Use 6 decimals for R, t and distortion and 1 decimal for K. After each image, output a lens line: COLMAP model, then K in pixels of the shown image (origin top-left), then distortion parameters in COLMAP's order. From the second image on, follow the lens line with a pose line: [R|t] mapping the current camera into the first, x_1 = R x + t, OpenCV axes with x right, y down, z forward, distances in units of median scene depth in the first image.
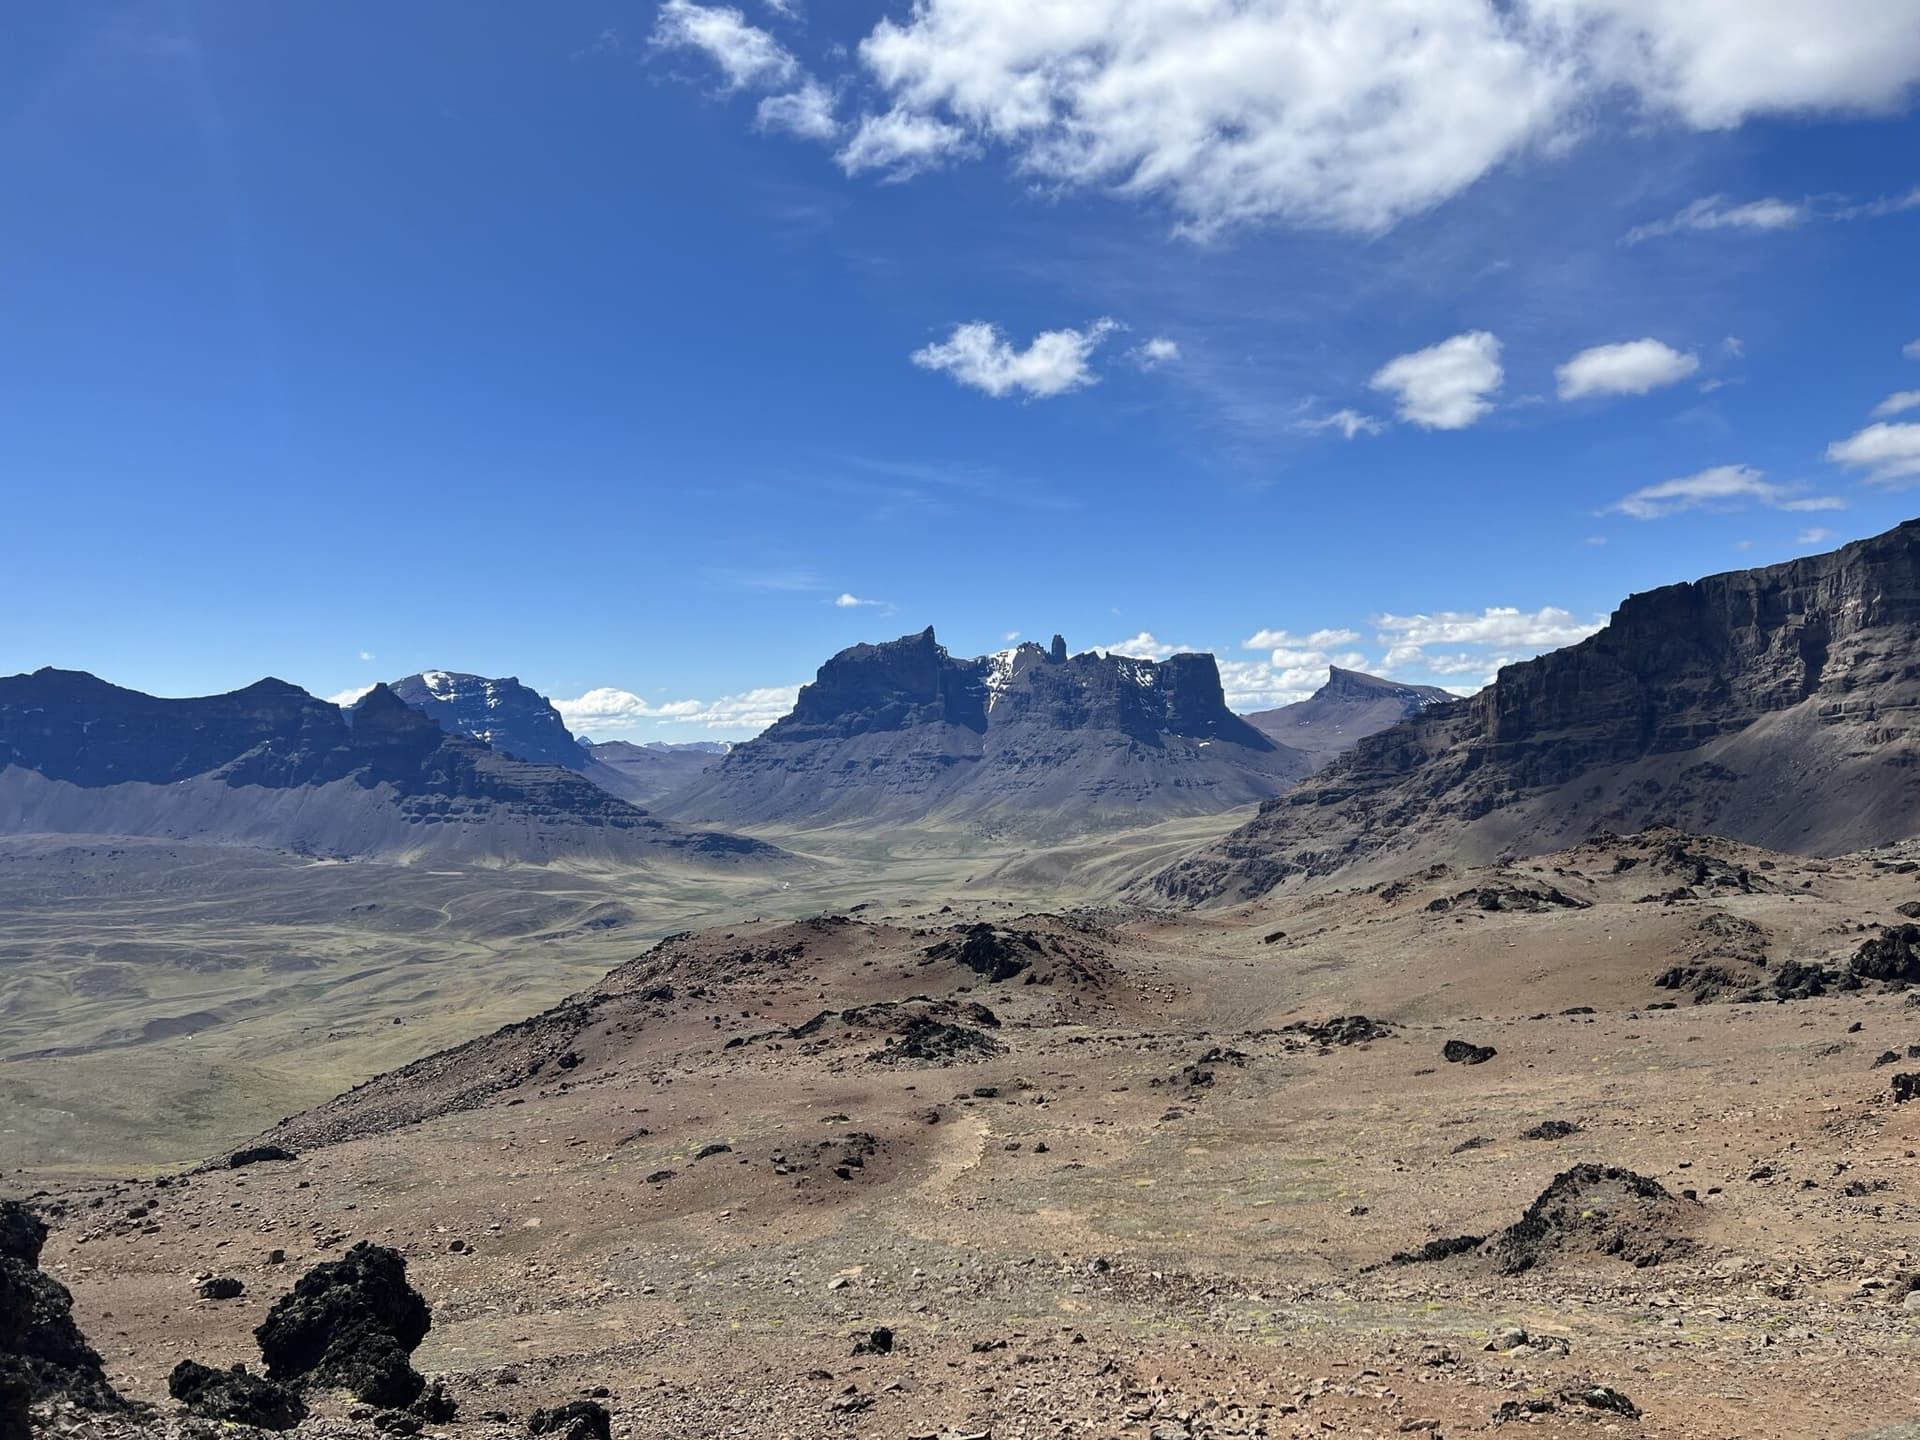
lens RADIAL K [[1418.0, 0, 967.0], [0, 1418.0, 726.5], [0, 0, 1]] dist [0.124779, -0.255927]
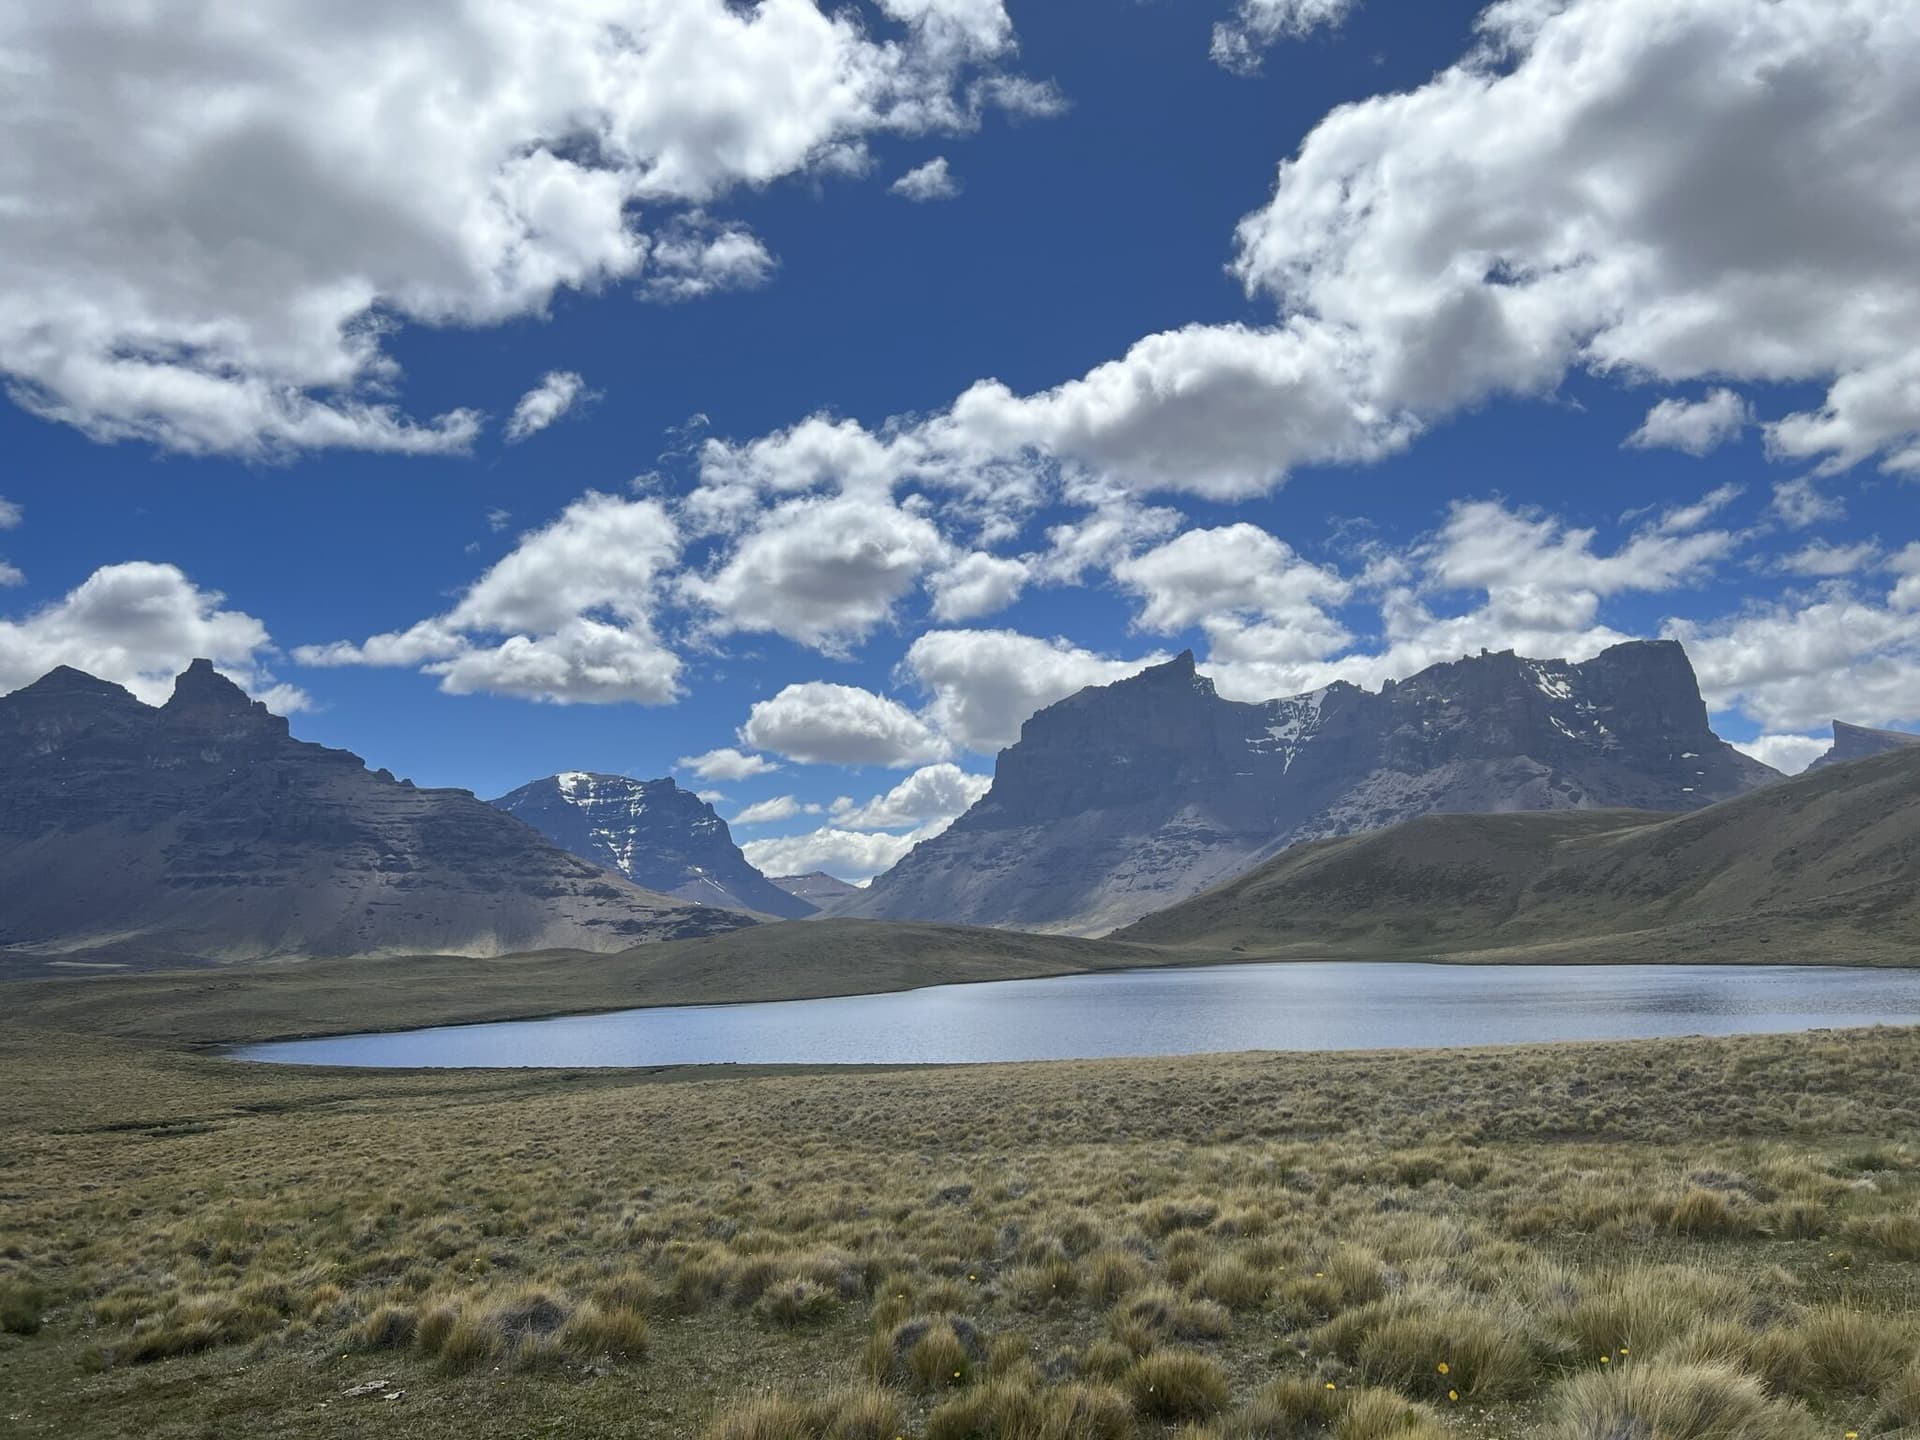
lens RADIAL K [[1418.0, 0, 967.0], [0, 1418.0, 726.5], [0, 0, 1]] dist [0.124779, -0.255927]
pose [[0.976584, -0.032253, -0.212707, 0.020863], [0.004177, 0.991354, -0.131144, 0.077671], [0.215098, 0.127185, 0.968275, 0.521732]]
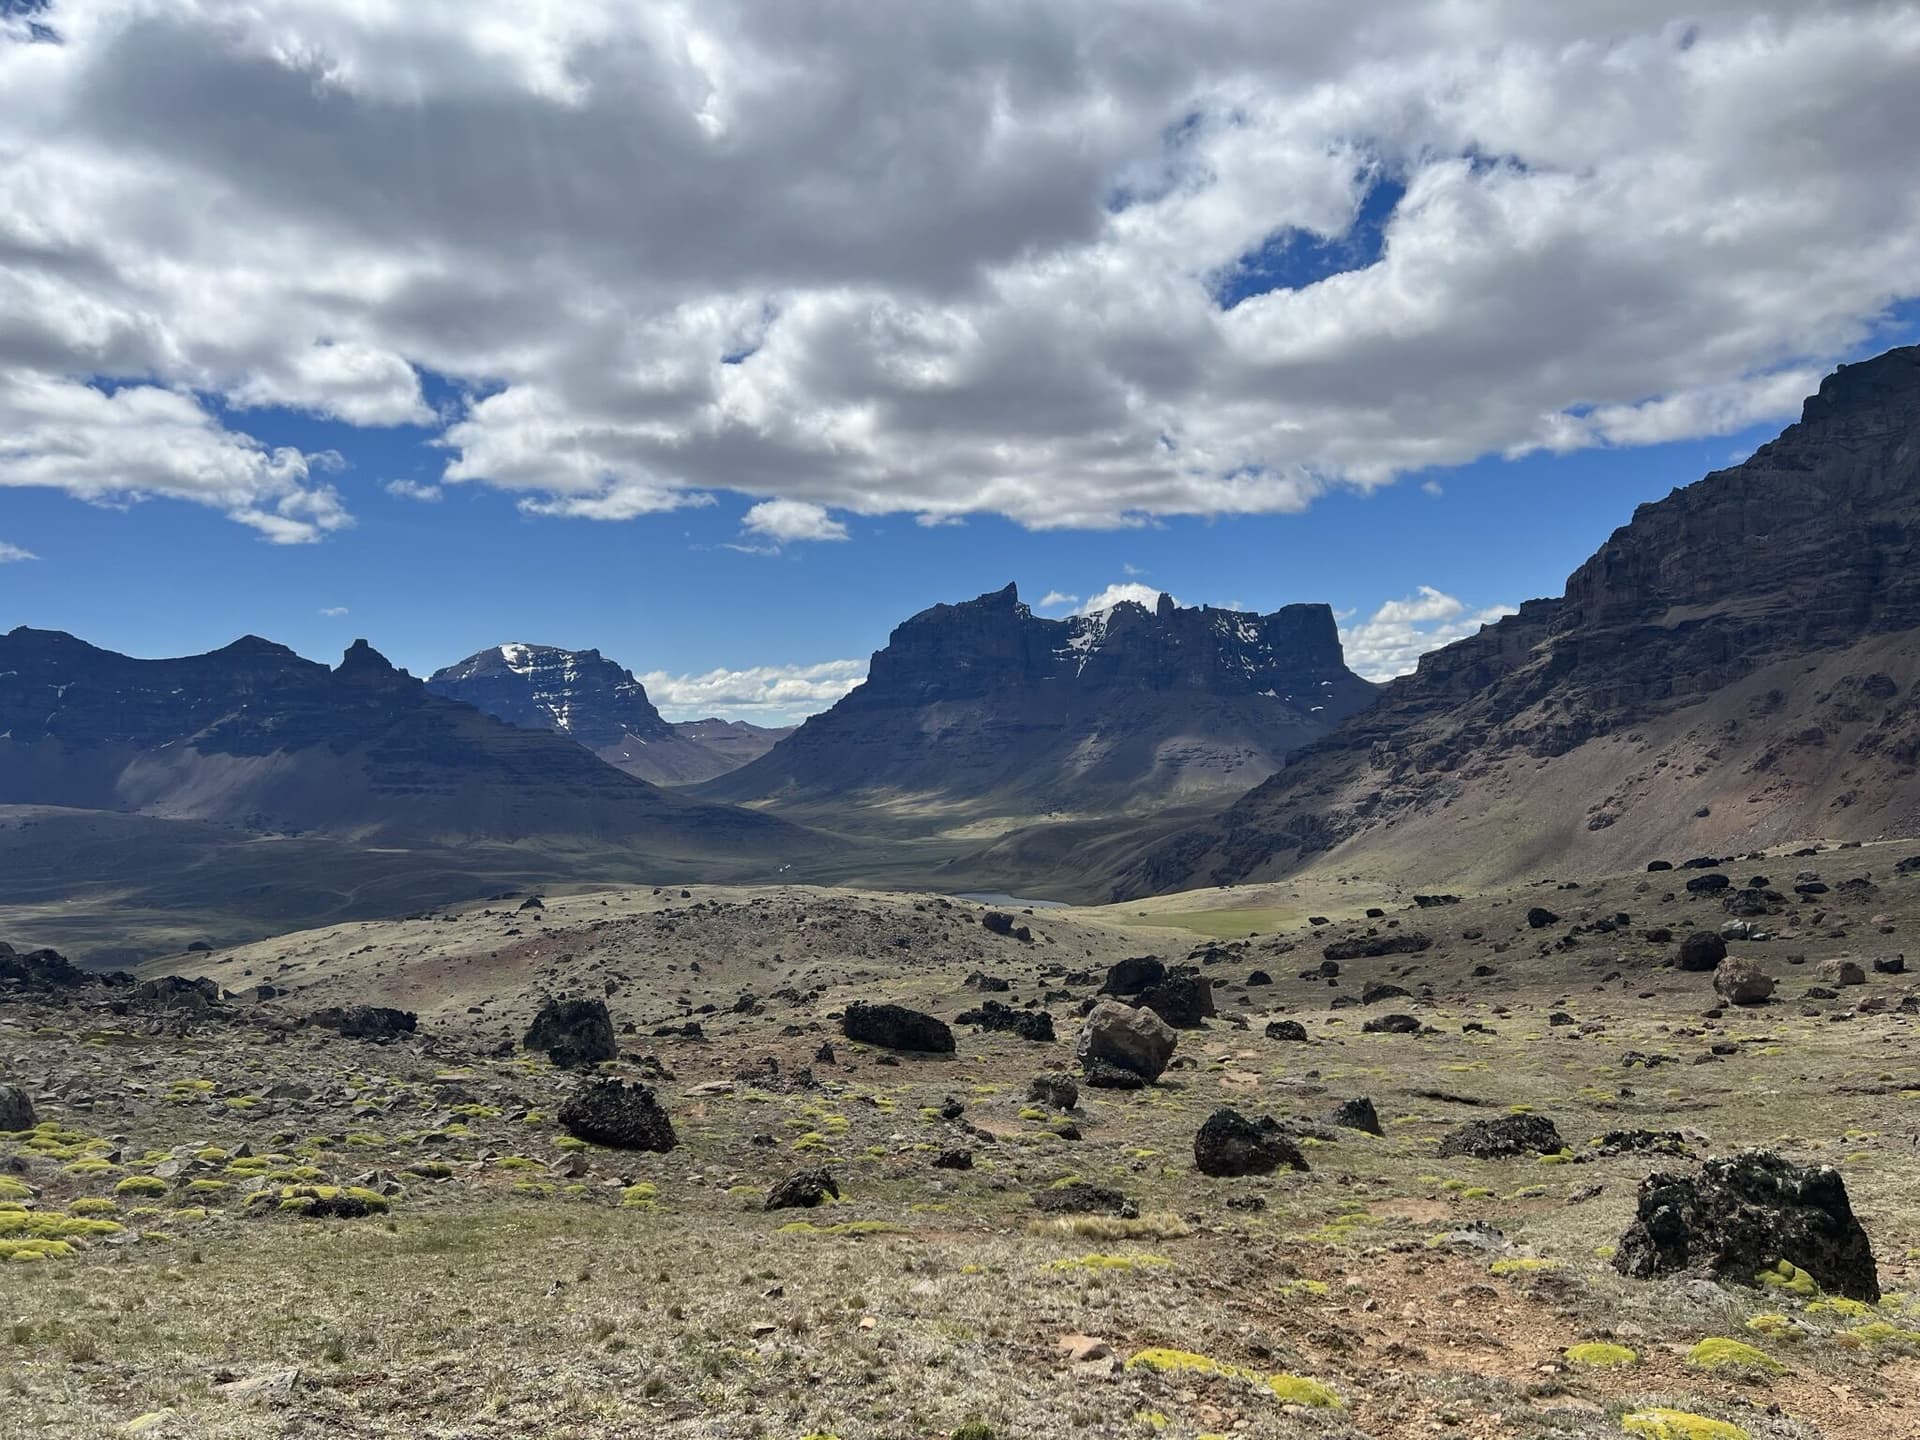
lens RADIAL K [[1426.0, 0, 960.0], [0, 1426.0, 720.0], [0, 0, 1]] dist [0.073878, -0.086912]
pose [[0.992883, -0.004753, -0.119002, 0.073647], [0.005280, 0.999978, 0.004116, 0.019084], [0.118979, -0.004715, 0.992886, 0.155920]]
